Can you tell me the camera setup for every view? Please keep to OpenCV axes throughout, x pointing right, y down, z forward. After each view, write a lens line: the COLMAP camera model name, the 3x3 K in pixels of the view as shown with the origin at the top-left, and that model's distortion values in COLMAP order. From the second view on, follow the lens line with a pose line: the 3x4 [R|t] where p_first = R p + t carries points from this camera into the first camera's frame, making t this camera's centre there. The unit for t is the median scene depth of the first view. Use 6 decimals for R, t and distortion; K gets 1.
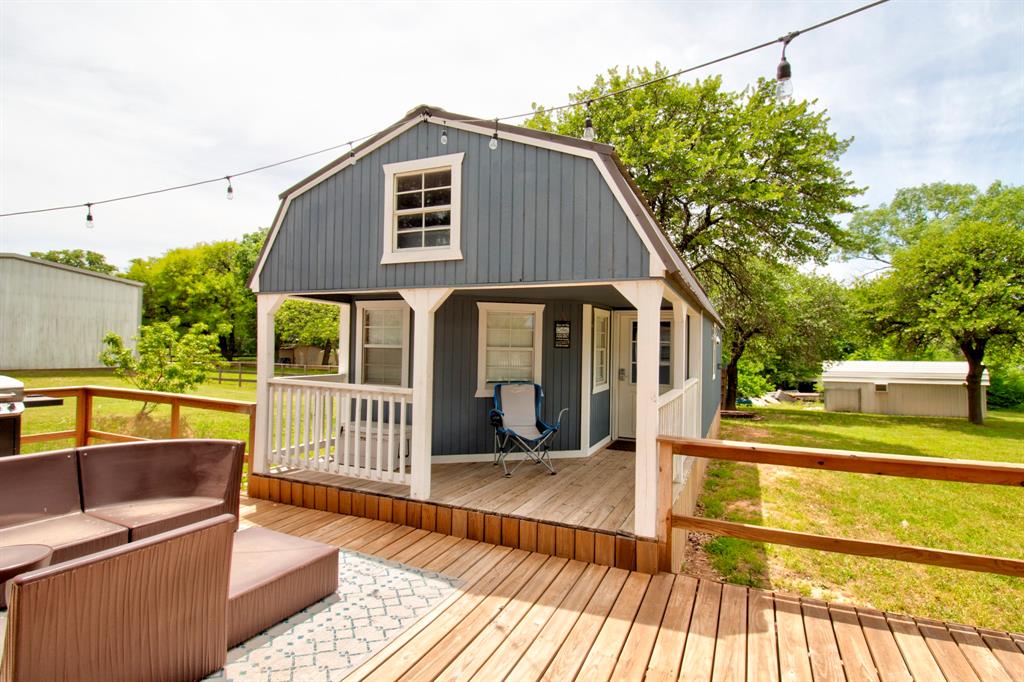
lens RADIAL K [[500.4, 0, 517.2], [0, 500.4, 331.9], [0, 0, 1]] dist [-0.006392, -0.003162]
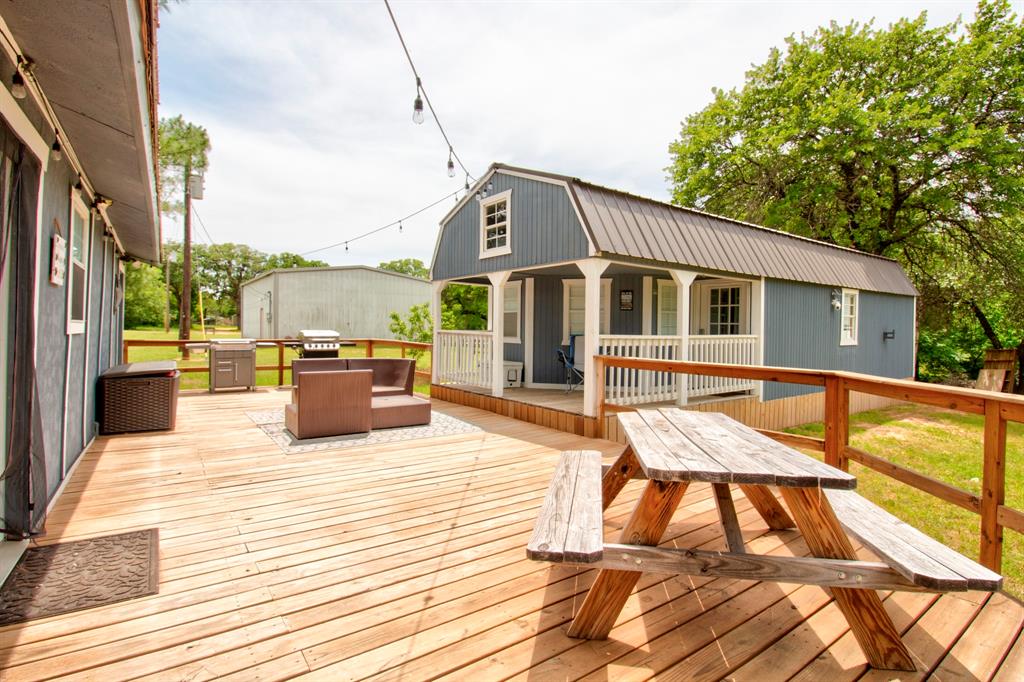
lens RADIAL K [[500.4, 0, 524.5], [0, 500.4, 329.4], [0, 0, 1]] dist [-0.006392, -0.003162]
pose [[0.874683, -0.005298, -0.484667, 0.687011], [0.016301, 0.999696, 0.018491, 0.073755], [0.484422, -0.024074, 0.874503, -0.419158]]
